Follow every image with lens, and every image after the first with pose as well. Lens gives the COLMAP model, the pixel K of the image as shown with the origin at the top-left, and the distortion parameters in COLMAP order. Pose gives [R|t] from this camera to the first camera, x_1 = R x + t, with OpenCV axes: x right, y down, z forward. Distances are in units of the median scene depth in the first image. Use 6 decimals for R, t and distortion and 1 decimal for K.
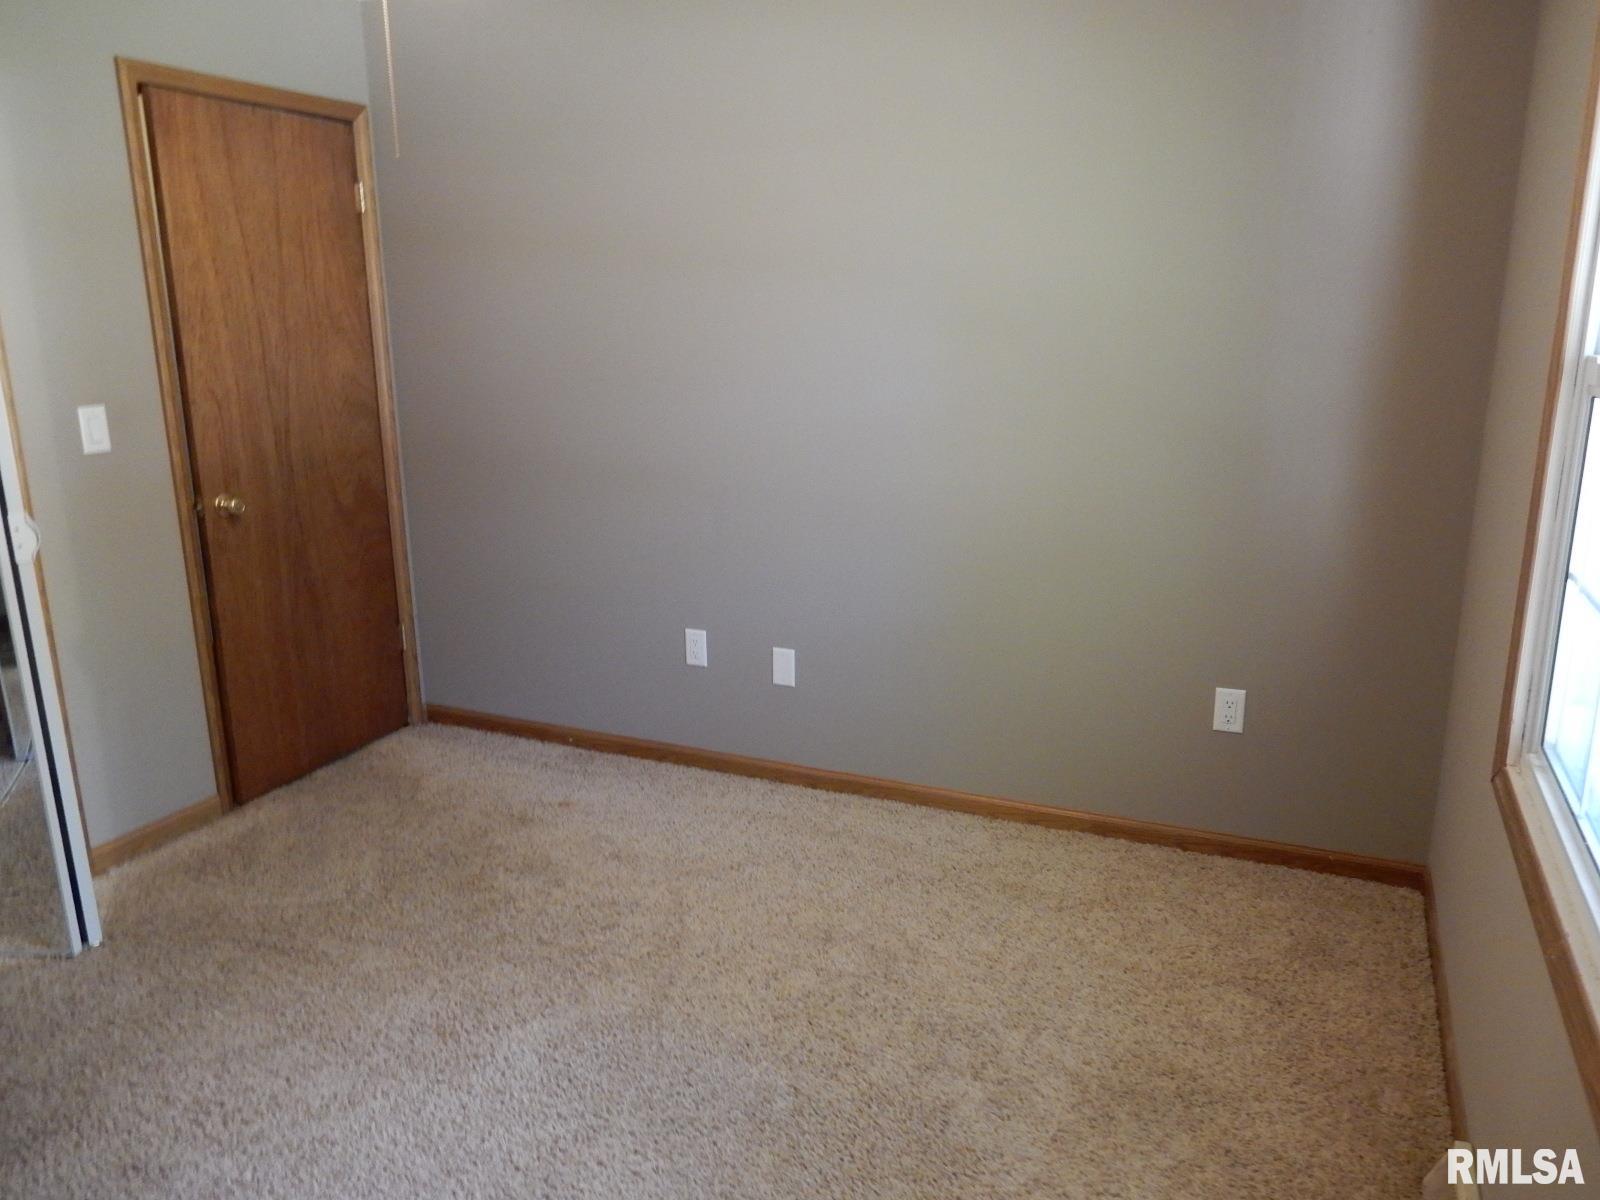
lens RADIAL K [[1179.7, 0, 800.8], [0, 1179.7, 601.7], [0, 0, 1]] dist [-0.000364, 0.004722]
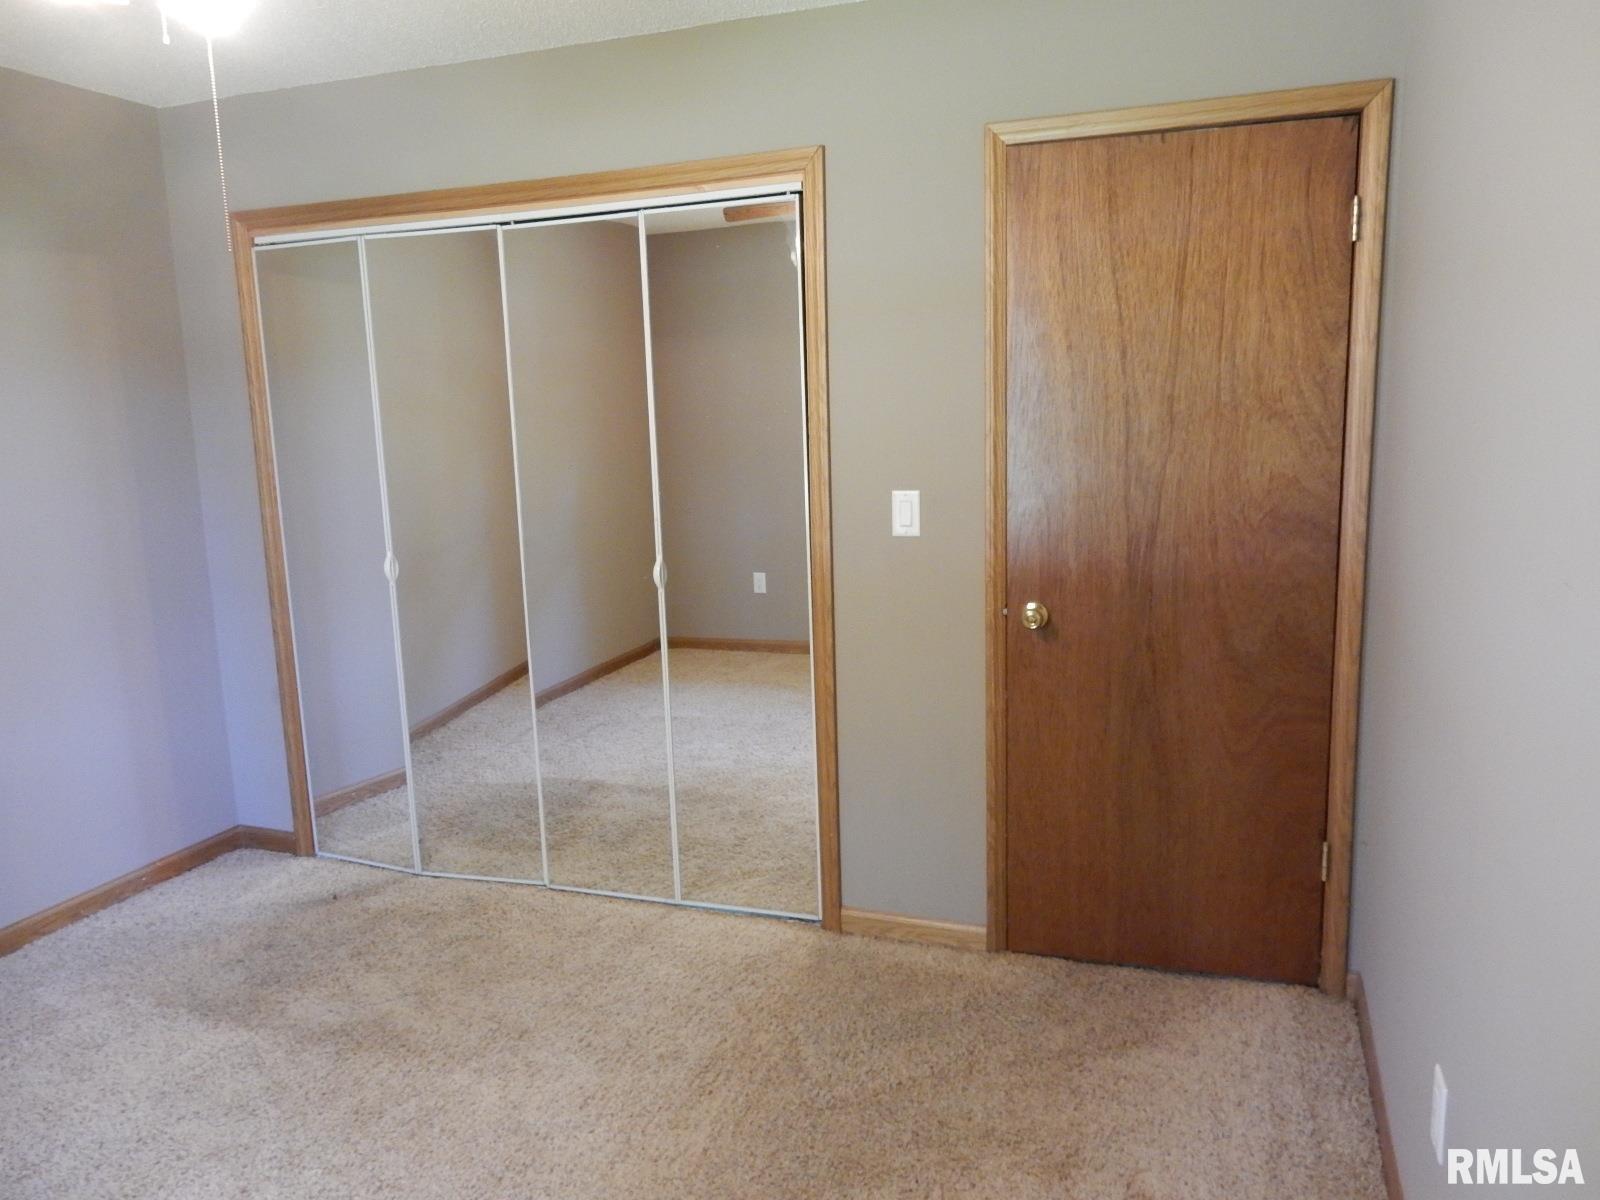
lens RADIAL K [[1179.7, 0, 800.7], [0, 1179.7, 598.9], [0, 0, 1]] dist [-0.000364, 0.004722]
pose [[0.073893, 0.170601, -0.982566, 0.319108], [-0.217297, 0.964340, 0.151095, -0.173799], [0.973305, 0.202344, 0.108329, 0.689795]]
